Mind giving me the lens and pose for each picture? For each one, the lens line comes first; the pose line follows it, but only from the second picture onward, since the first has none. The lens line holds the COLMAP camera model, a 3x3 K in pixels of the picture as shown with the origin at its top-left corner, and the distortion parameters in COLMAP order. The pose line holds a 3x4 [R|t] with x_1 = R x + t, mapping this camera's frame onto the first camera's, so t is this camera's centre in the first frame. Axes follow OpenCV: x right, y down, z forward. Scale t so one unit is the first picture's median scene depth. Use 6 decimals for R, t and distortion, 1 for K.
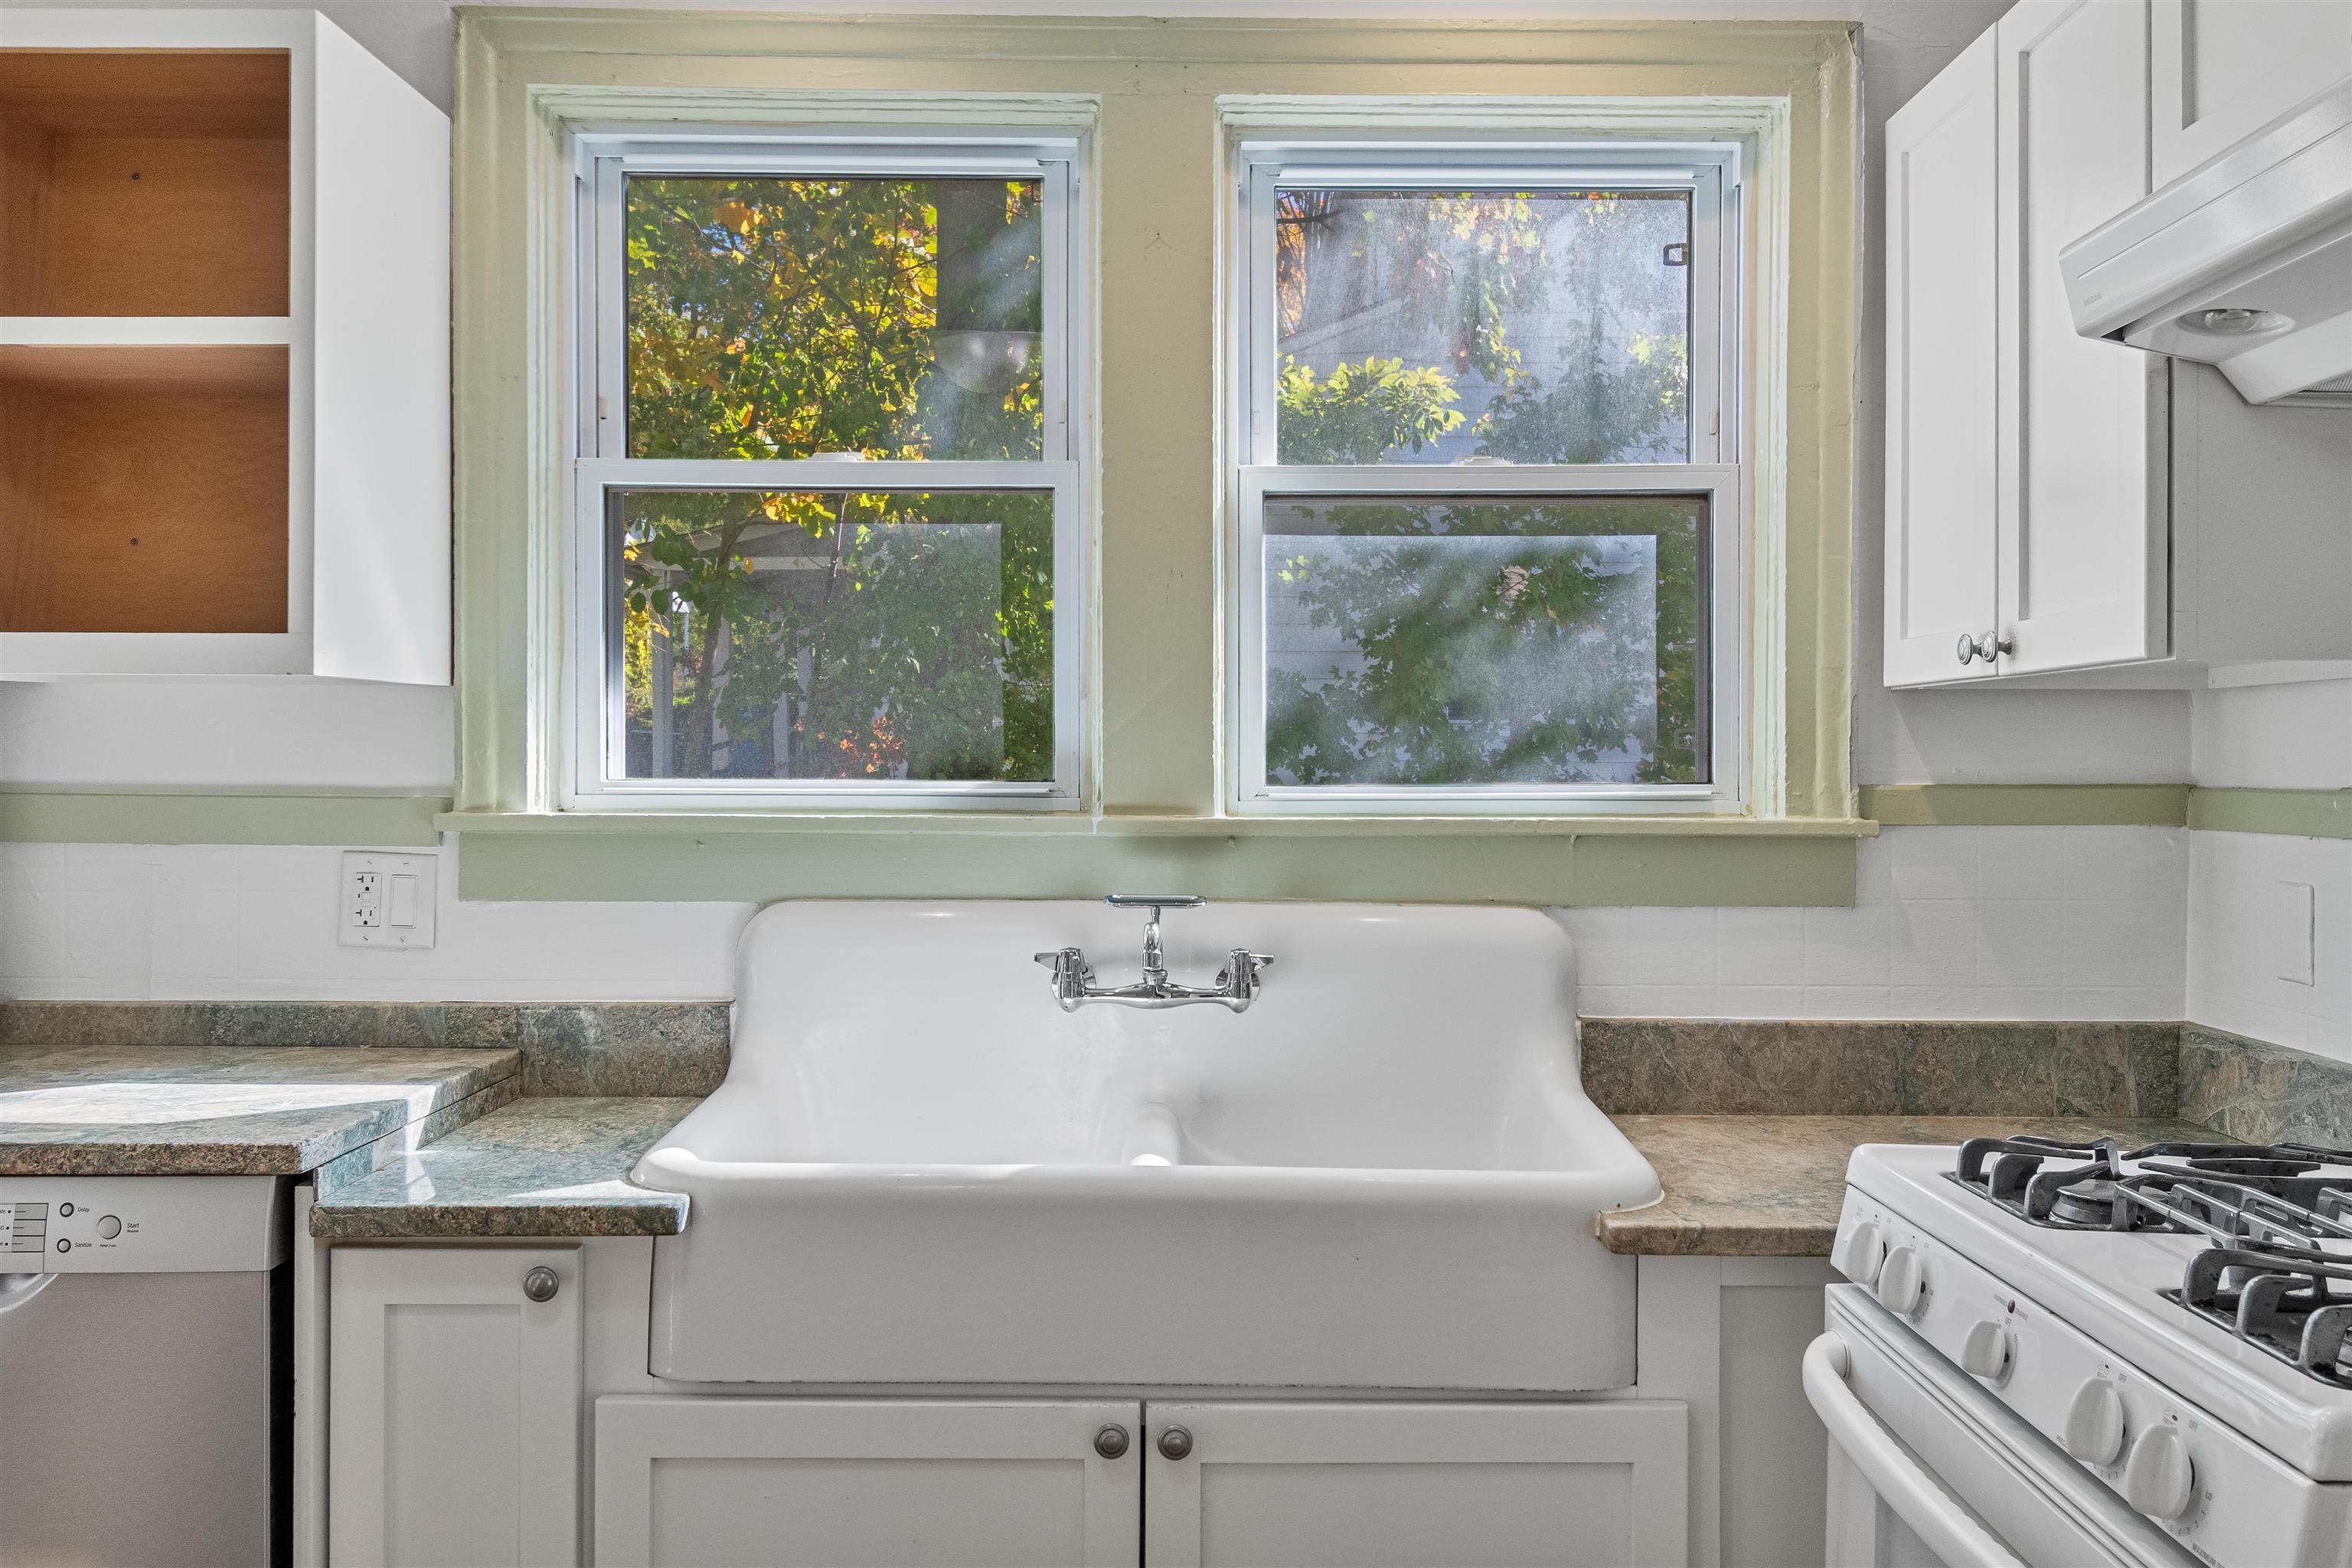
lens RADIAL K [[1853.8, 0, 1230.1], [0, 1853.8, 780.5], [0, 0, 1]] dist [-0.003612, -0.000010]
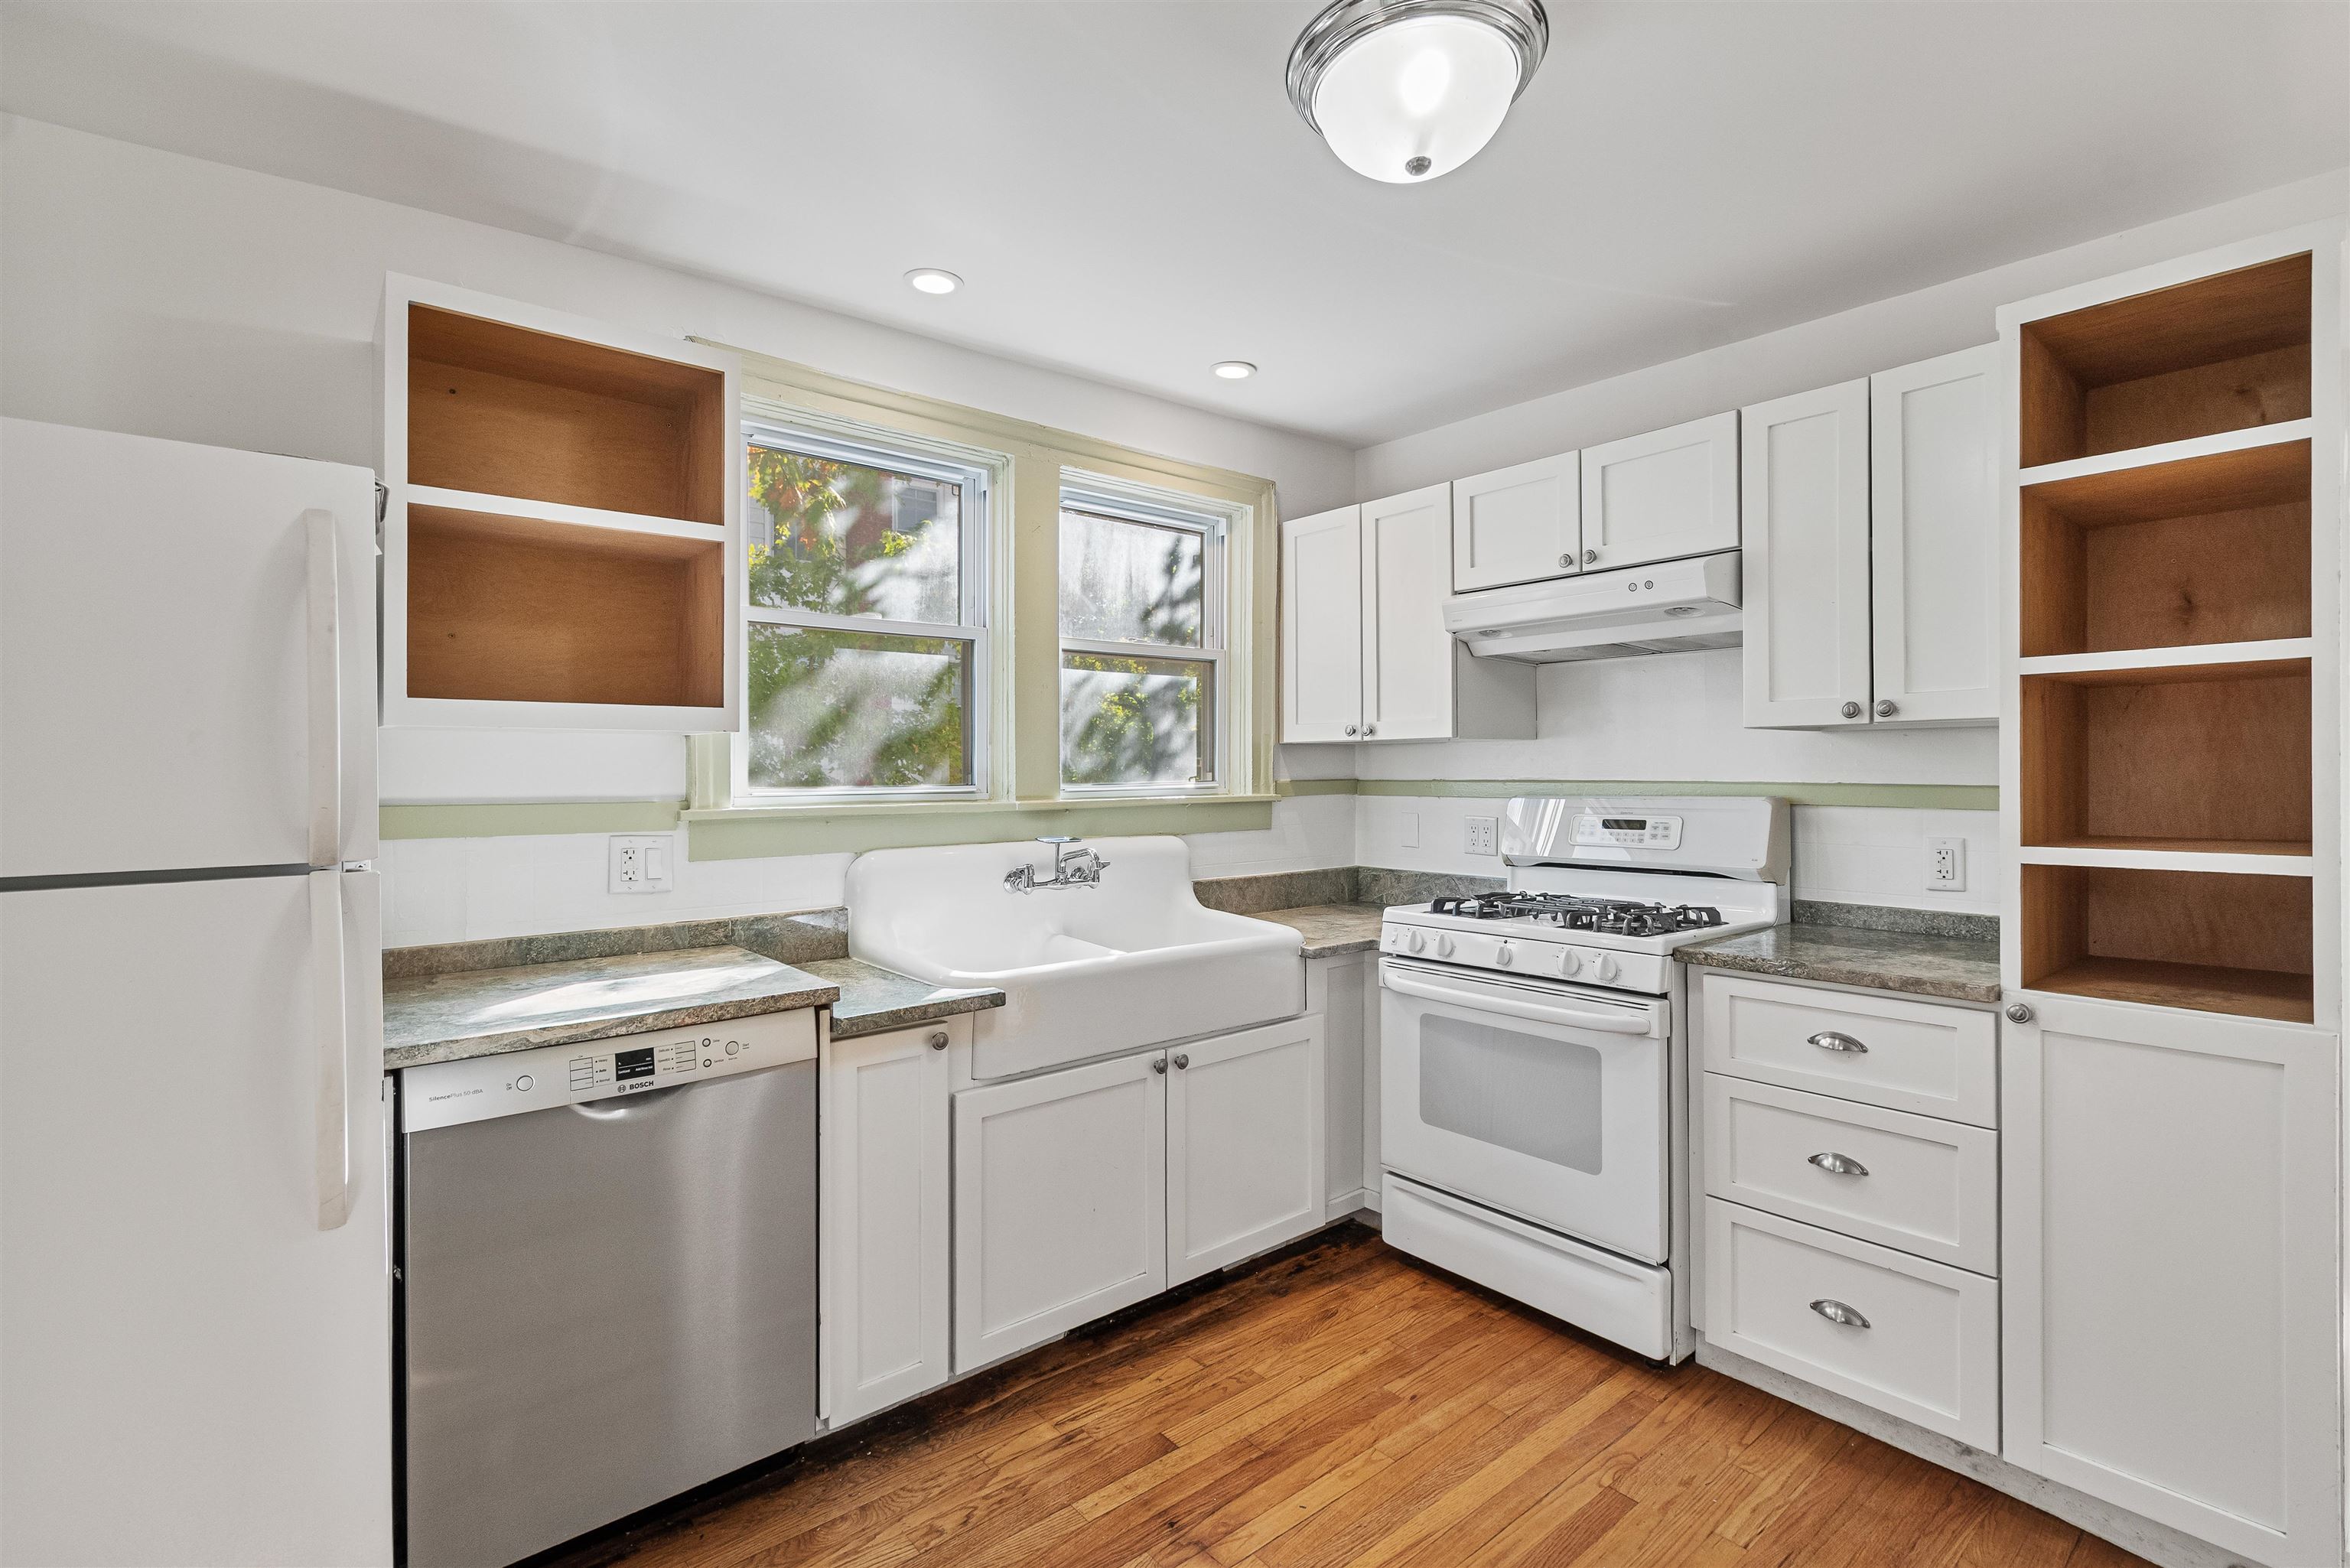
lens RADIAL K [[1044.3, 0, 1175.0], [0, 1044.3, 784.0], [0, 0, 1]] dist [0.000945, -0.000455]
pose [[0.771909, -0.016789, 0.635511, -0.685349], [0.013760, 0.999858, 0.009700, -0.009427], [-0.635584, 0.001257, 0.772031, -0.022121]]
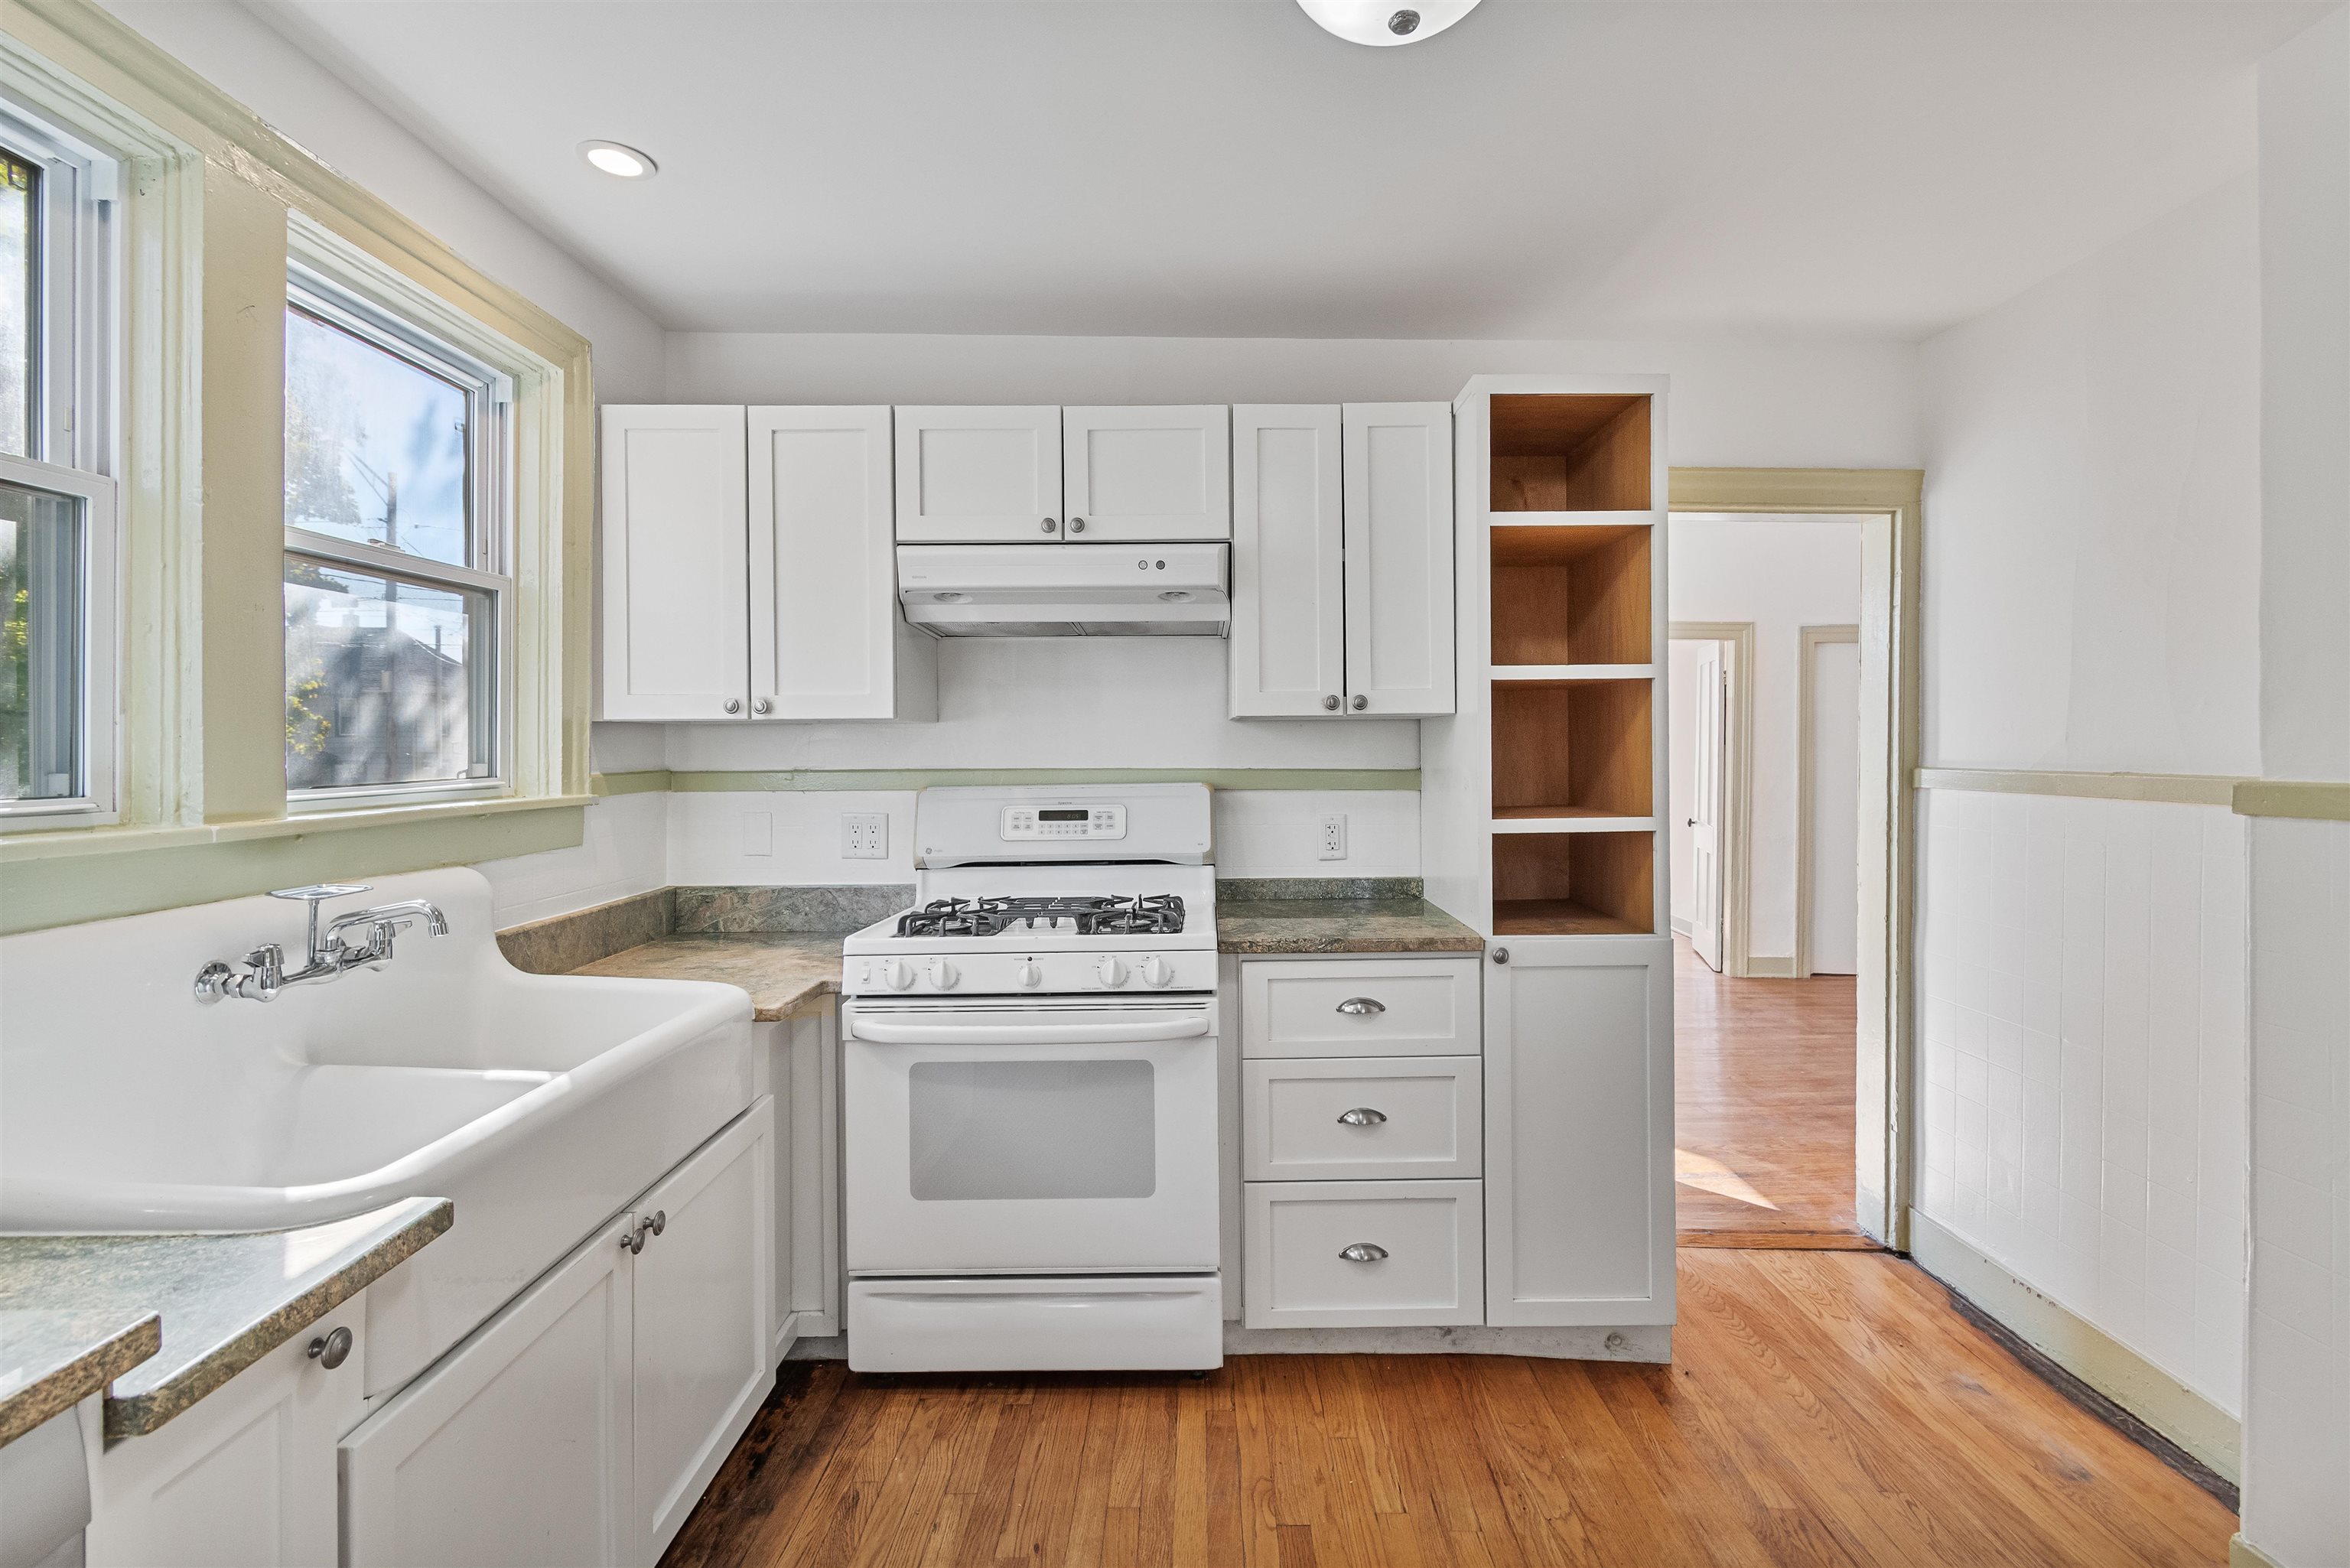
lens RADIAL K [[1100.1, 0, 1175.9], [0, 1100.1, 759.9], [0, 0, 1]] dist [0.001237, -0.000598]
pose [[0.007318, -0.016177, 0.999842, -0.709487], [0.015057, 0.999758, 0.016066, -0.021014], [-0.999860, 0.014937, 0.007560, 0.438056]]
